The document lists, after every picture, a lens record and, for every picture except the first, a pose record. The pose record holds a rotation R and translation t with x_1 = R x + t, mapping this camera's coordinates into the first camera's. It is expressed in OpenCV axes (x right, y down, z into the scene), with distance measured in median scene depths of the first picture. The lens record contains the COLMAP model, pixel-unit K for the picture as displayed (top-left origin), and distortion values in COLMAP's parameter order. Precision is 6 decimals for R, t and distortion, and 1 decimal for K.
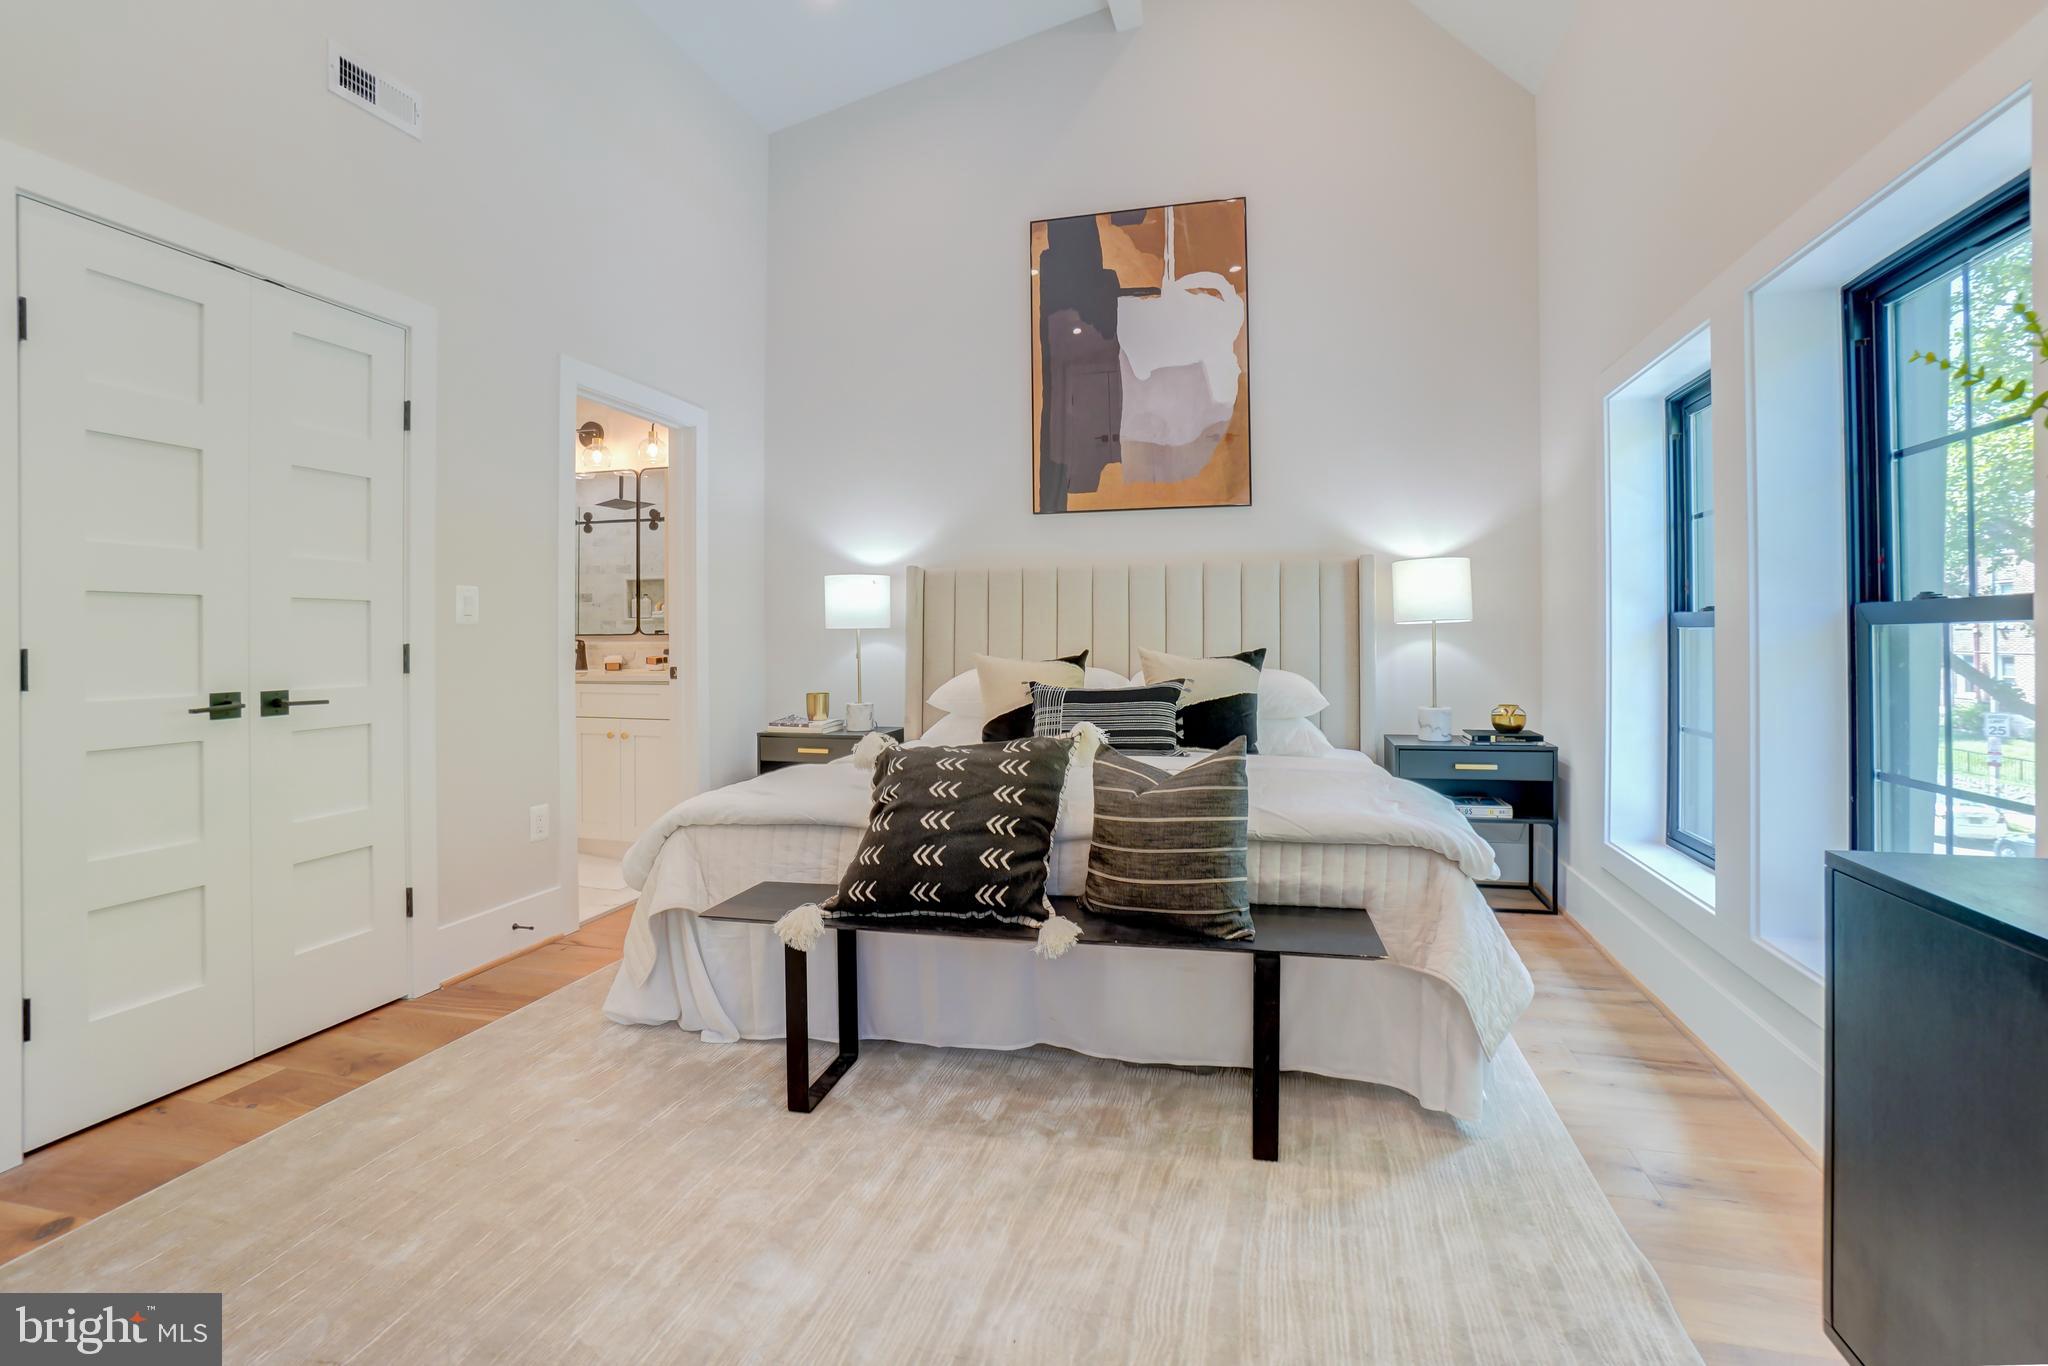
lens RADIAL K [[932.7, 0, 1022.6], [0, 932.7, 642.0], [0, 0, 1]] dist [-0.062728, 0.018678]
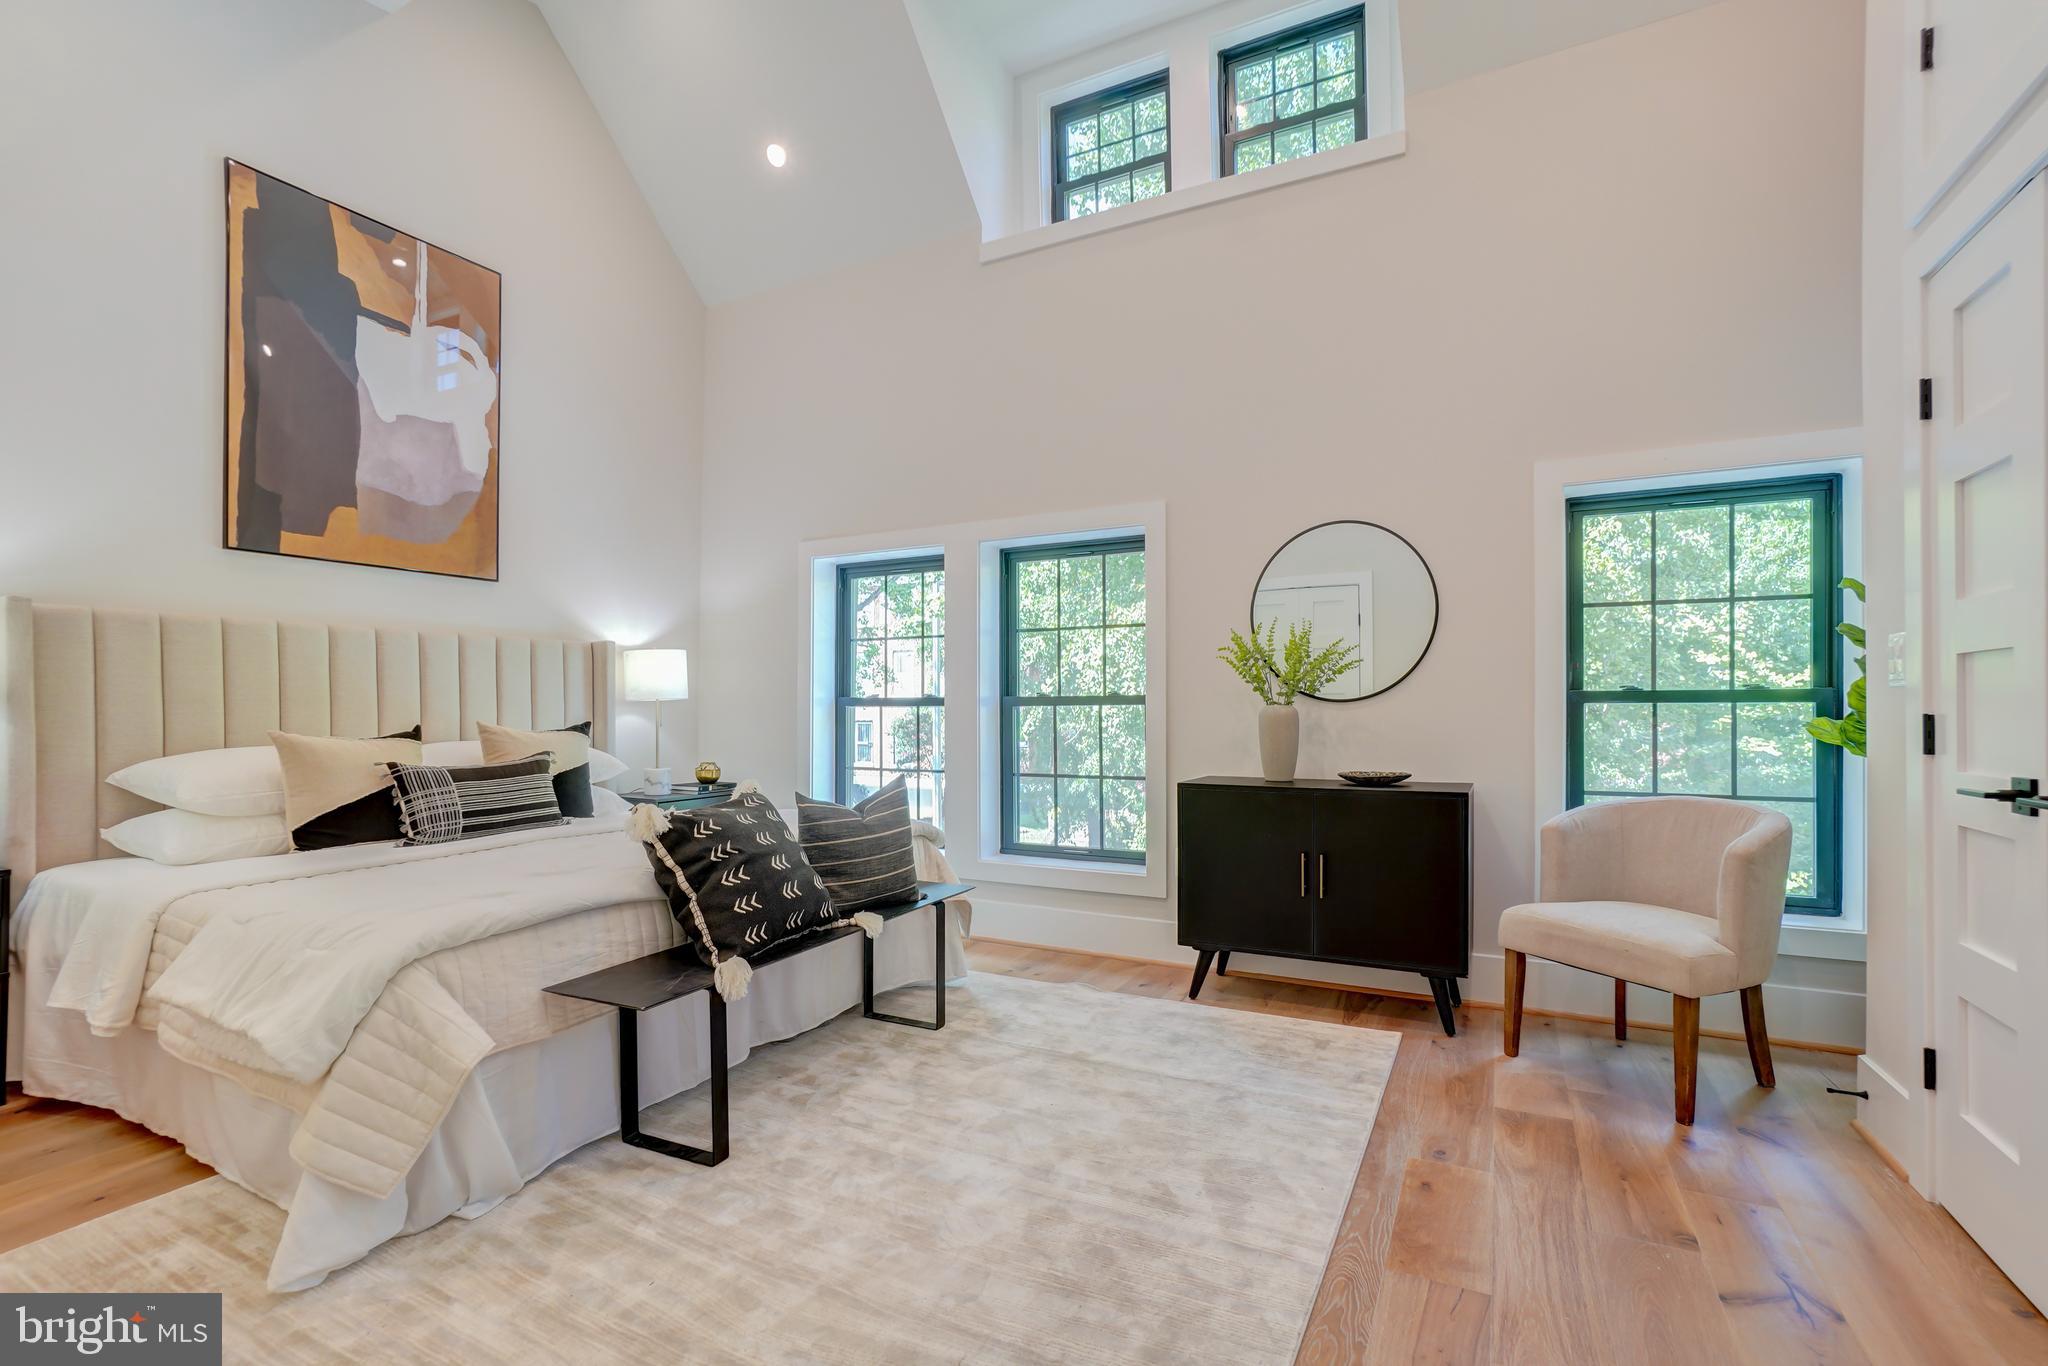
lens RADIAL K [[928.5, 0, 1026.4], [0, 928.5, 721.1], [0, 0, 1]] dist [-0.047470, 0.017736]
pose [[0.221369, -0.005392, 0.975175, -0.602246], [0.002648, 0.999984, 0.004928, 0.001869], [-0.975187, 0.001492, 0.221379, 0.215565]]
